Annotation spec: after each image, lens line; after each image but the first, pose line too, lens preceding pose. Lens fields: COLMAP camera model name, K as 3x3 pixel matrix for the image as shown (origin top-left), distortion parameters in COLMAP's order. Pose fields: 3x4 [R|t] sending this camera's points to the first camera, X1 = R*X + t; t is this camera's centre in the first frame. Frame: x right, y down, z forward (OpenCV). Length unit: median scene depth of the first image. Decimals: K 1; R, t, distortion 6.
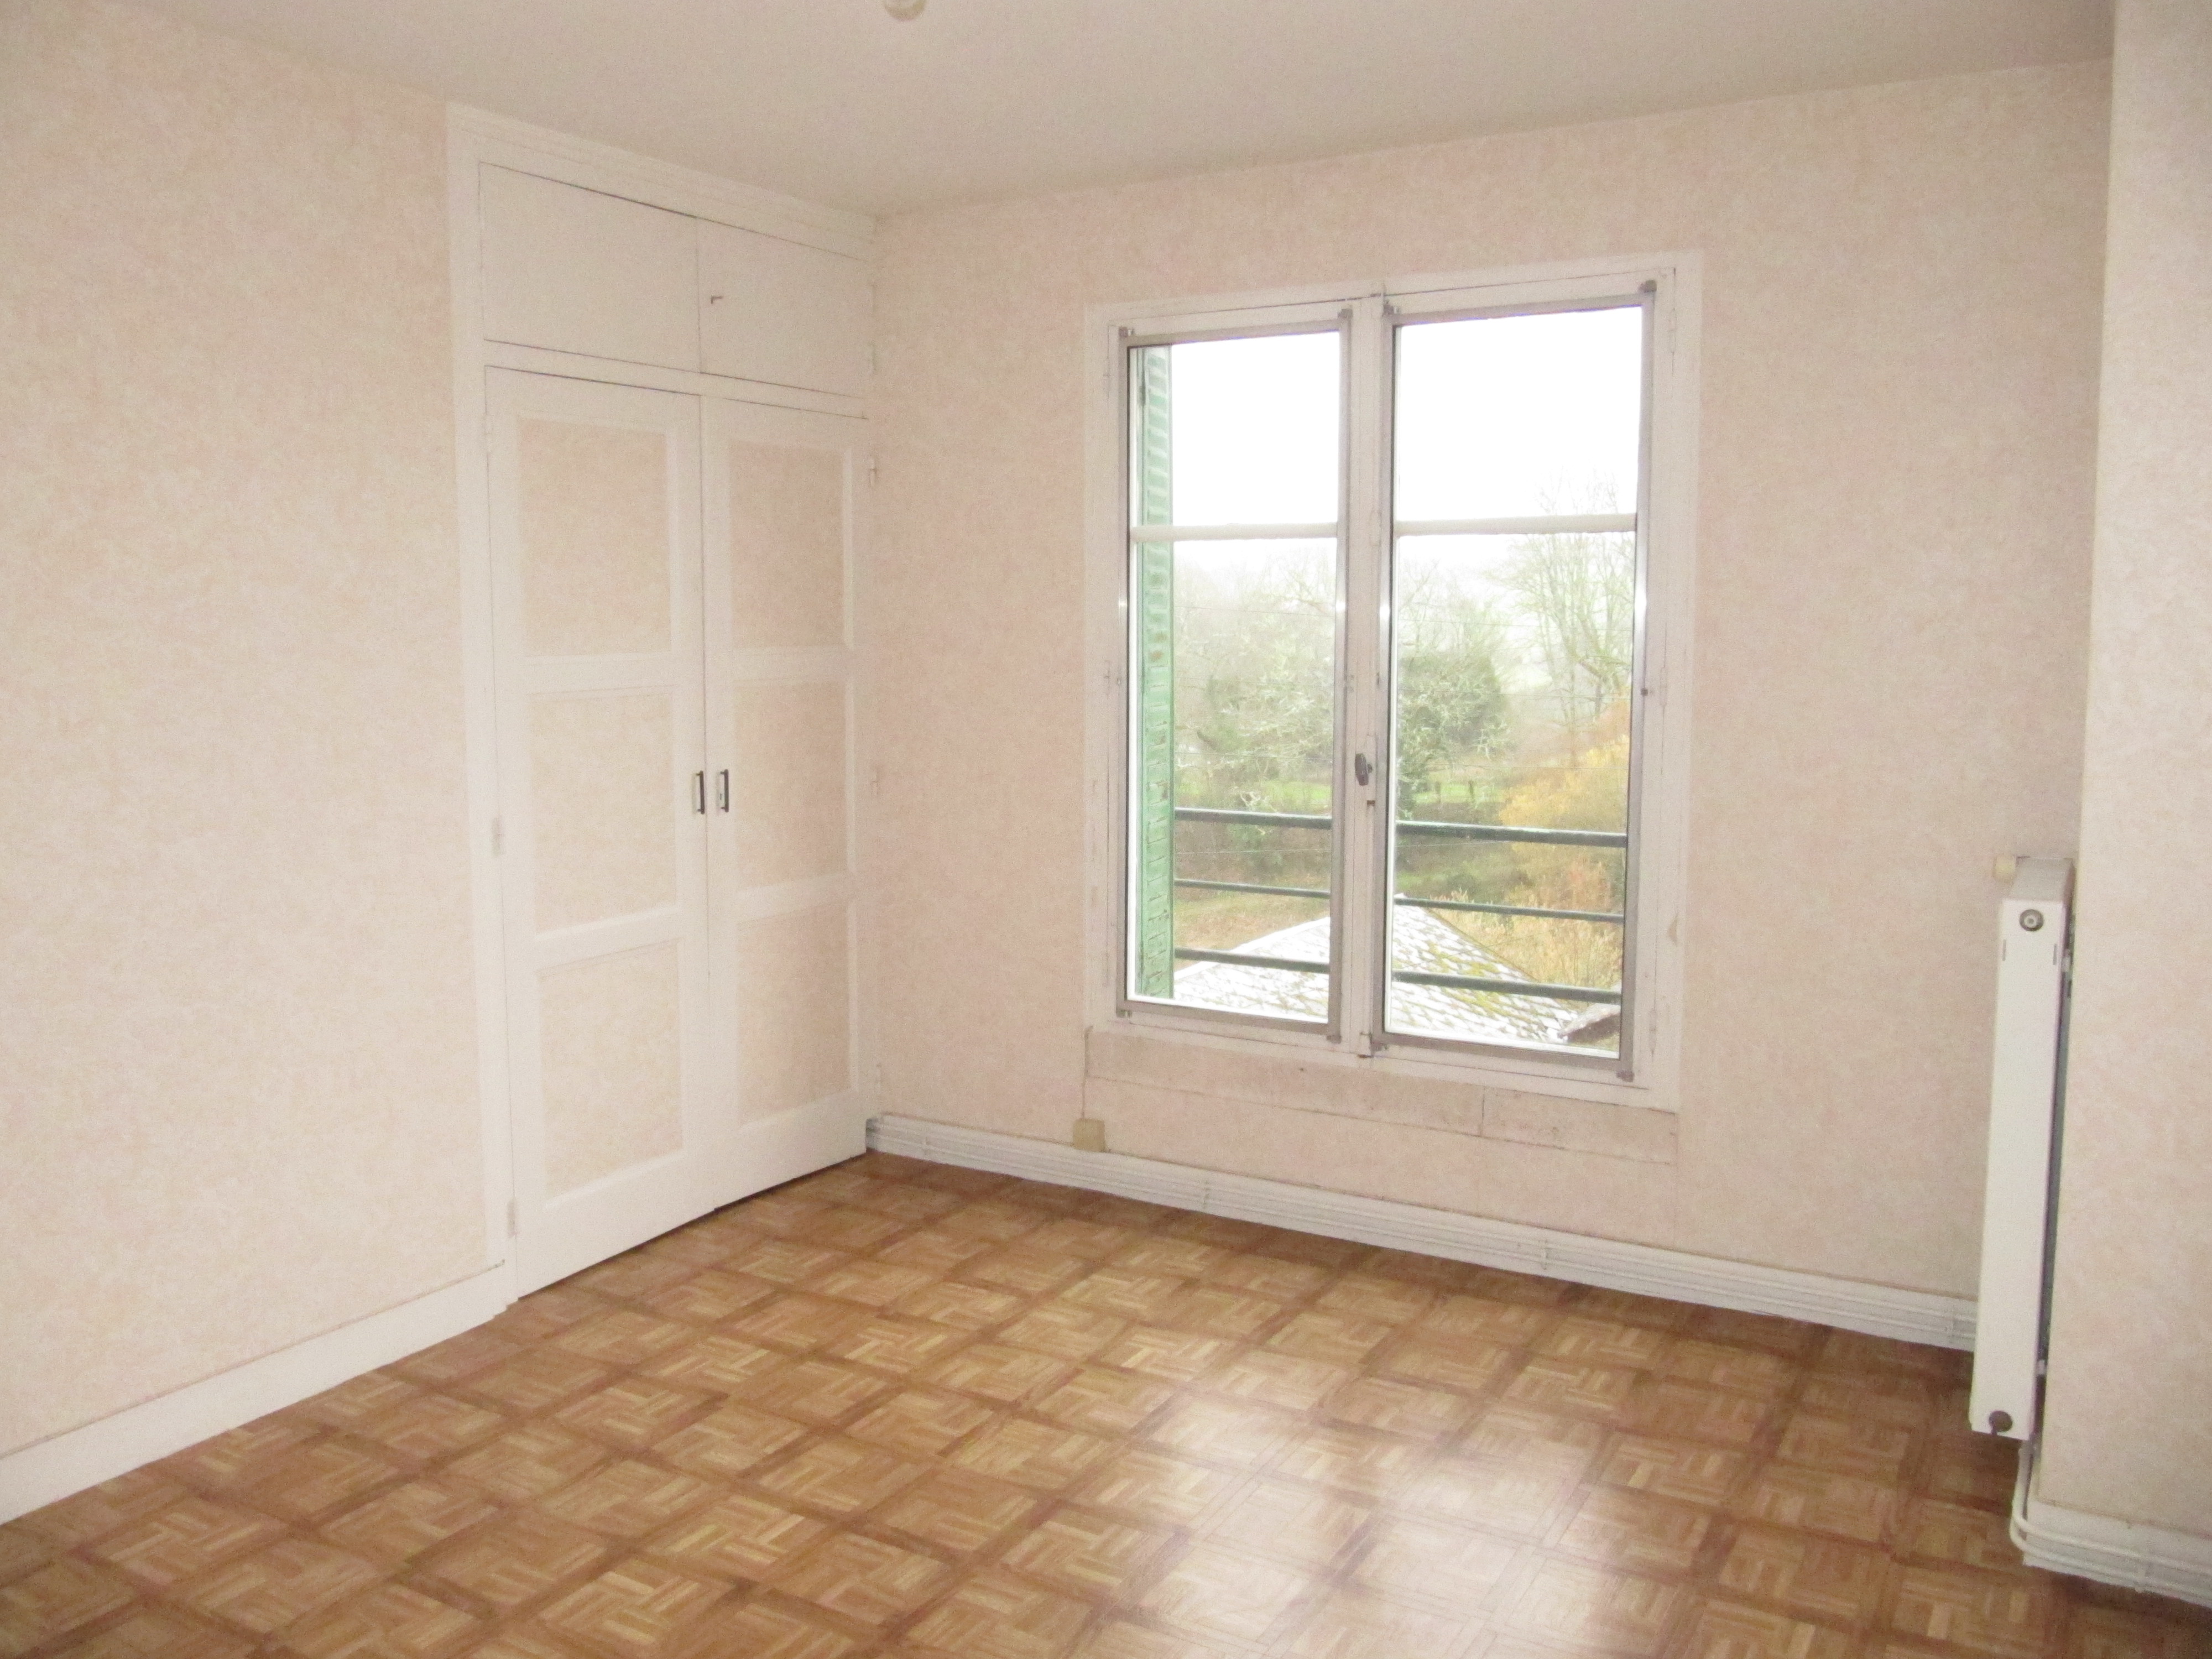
lens RADIAL K [[1818.1, 0, 1019.2], [0, 1818.1, 826.8], [0, 0, 1]] dist [-0.052692, 0.003000]
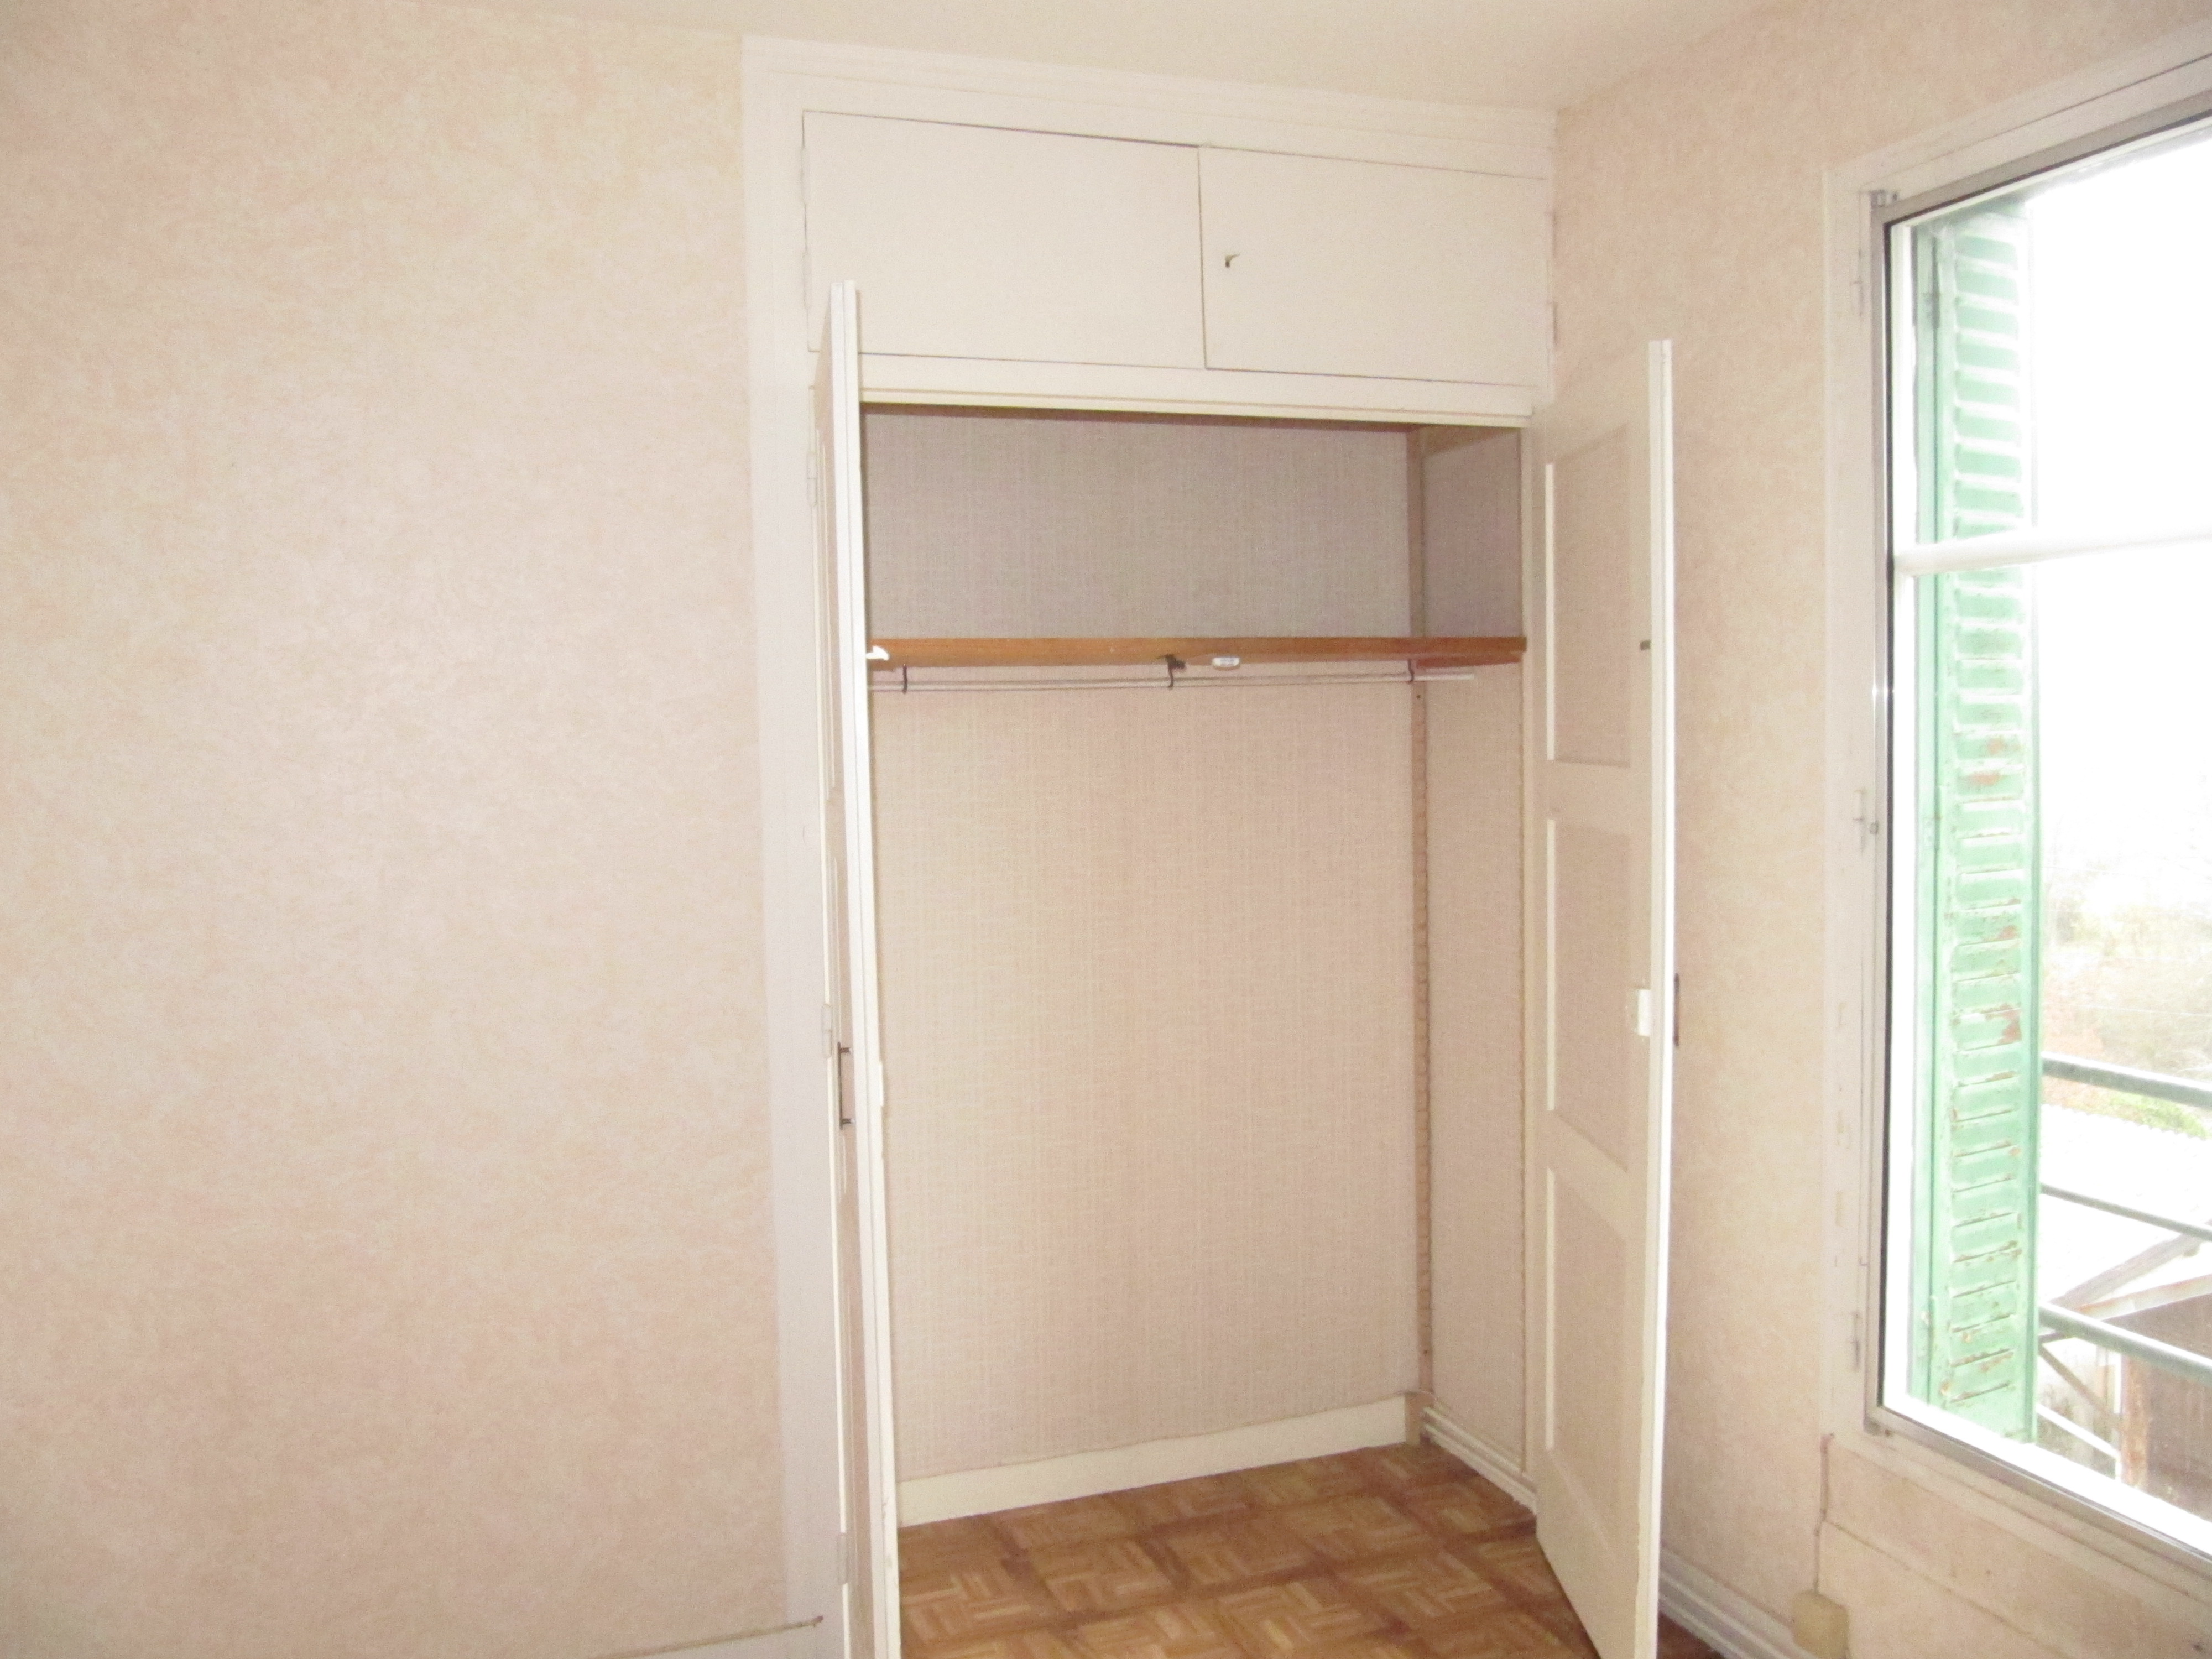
lens RADIAL K [[1818.1, 0, 1019.2], [0, 1818.1, 826.8], [0, 0, 1]] dist [-0.052692, 0.003000]
pose [[0.780286, 0.021471, -0.625055, 0.188951], [-0.052392, 0.998142, -0.031116, -0.049086], [0.623225, 0.057027, 0.779961, 0.404677]]
